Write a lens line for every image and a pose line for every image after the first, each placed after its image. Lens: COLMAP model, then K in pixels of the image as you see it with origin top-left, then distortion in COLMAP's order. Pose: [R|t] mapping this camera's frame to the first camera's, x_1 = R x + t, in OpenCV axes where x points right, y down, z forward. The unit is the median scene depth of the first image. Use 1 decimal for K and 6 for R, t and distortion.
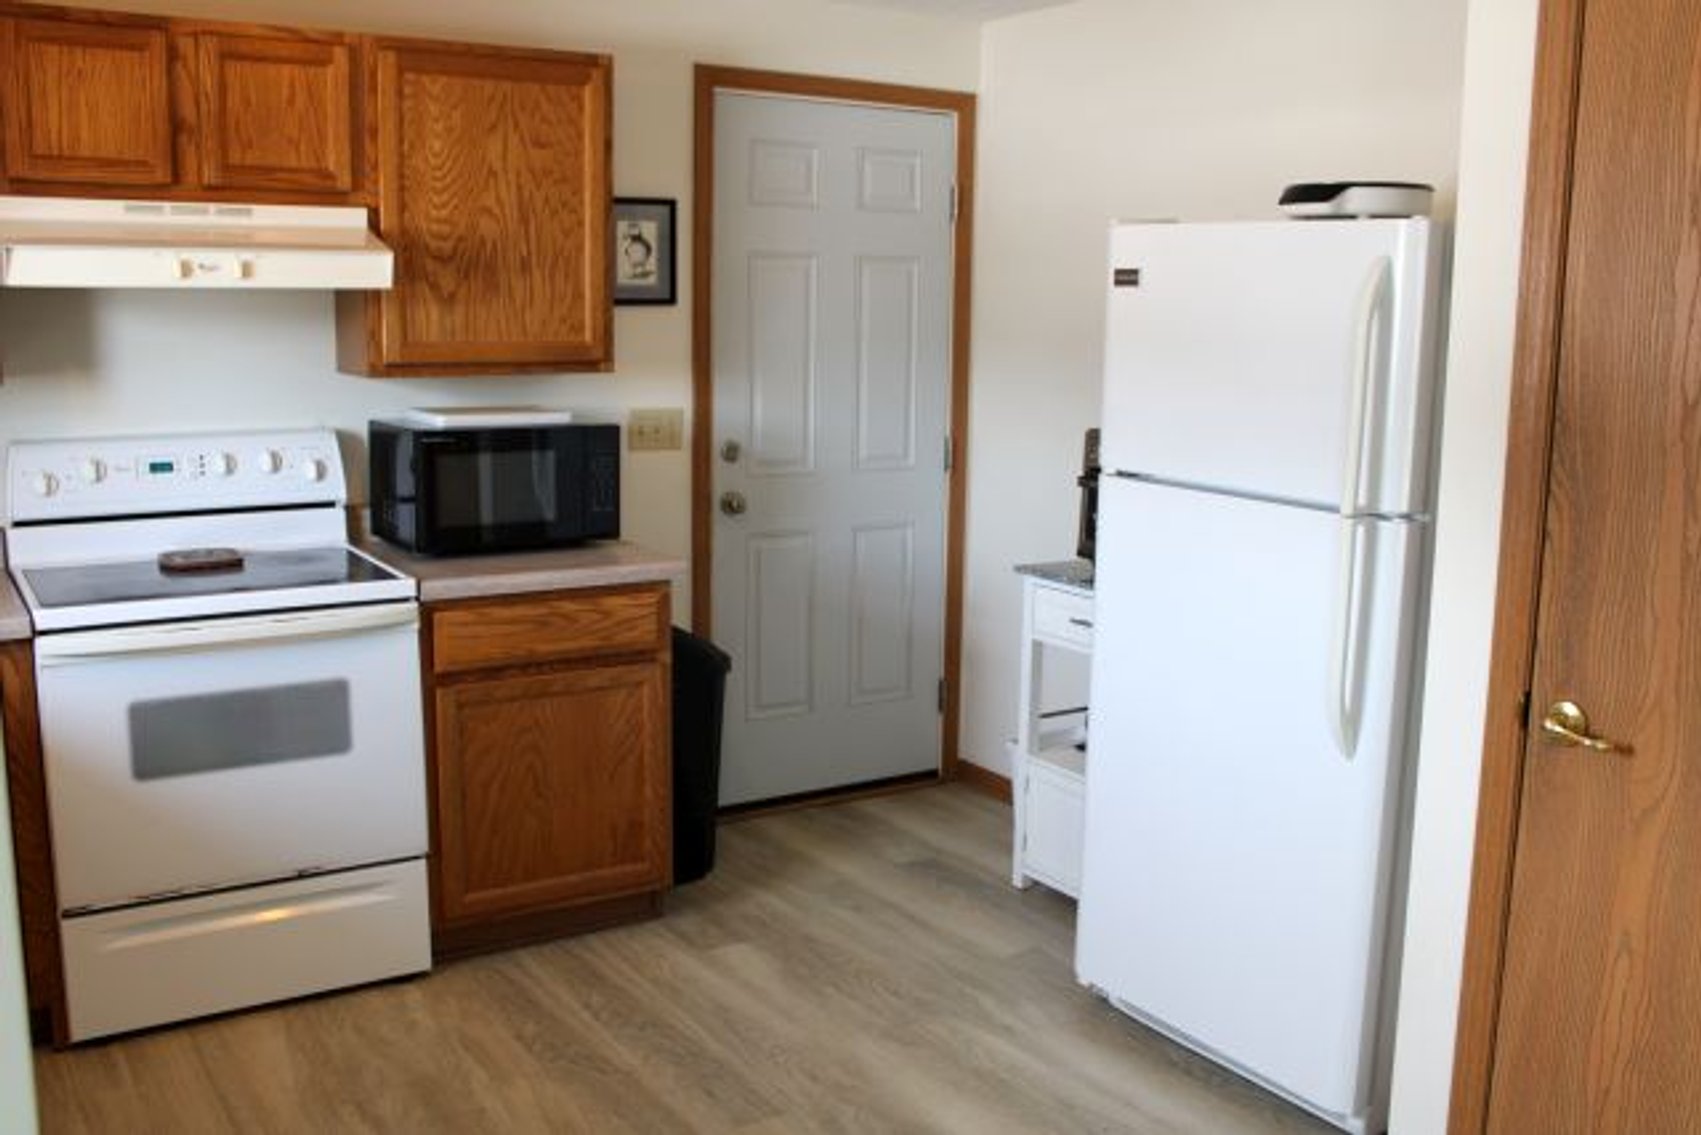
lens RADIAL K [[1582.5, 0, 850.5], [0, 1582.5, 567.5], [0, 0, 1]] dist [-0.119117, 0.114941]
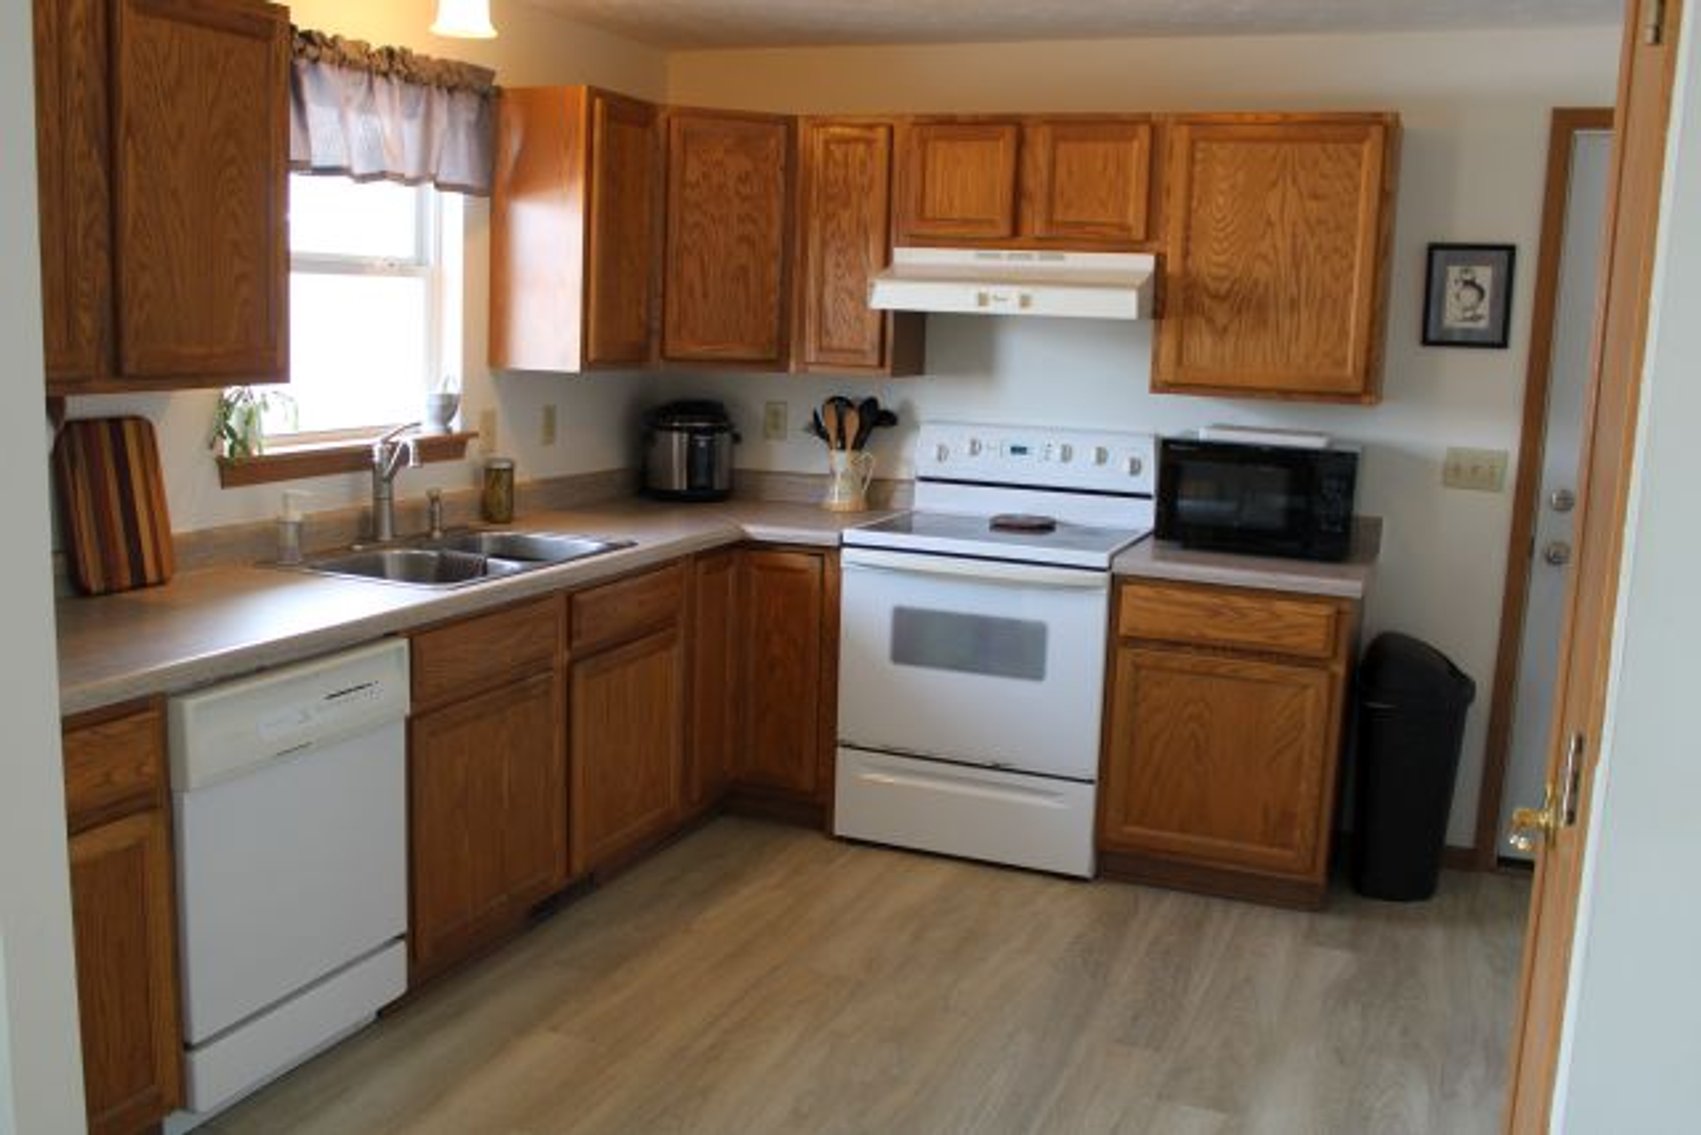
lens RADIAL K [[1582.5, 0, 850.5], [0, 1582.5, 567.5], [0, 0, 1]] dist [-0.119117, 0.114941]
pose [[0.580072, 0.139059, -0.802608, 0.557999], [-0.164652, 0.984998, 0.051660, -0.012008], [0.797751, 0.102184, 0.594266, 0.098366]]
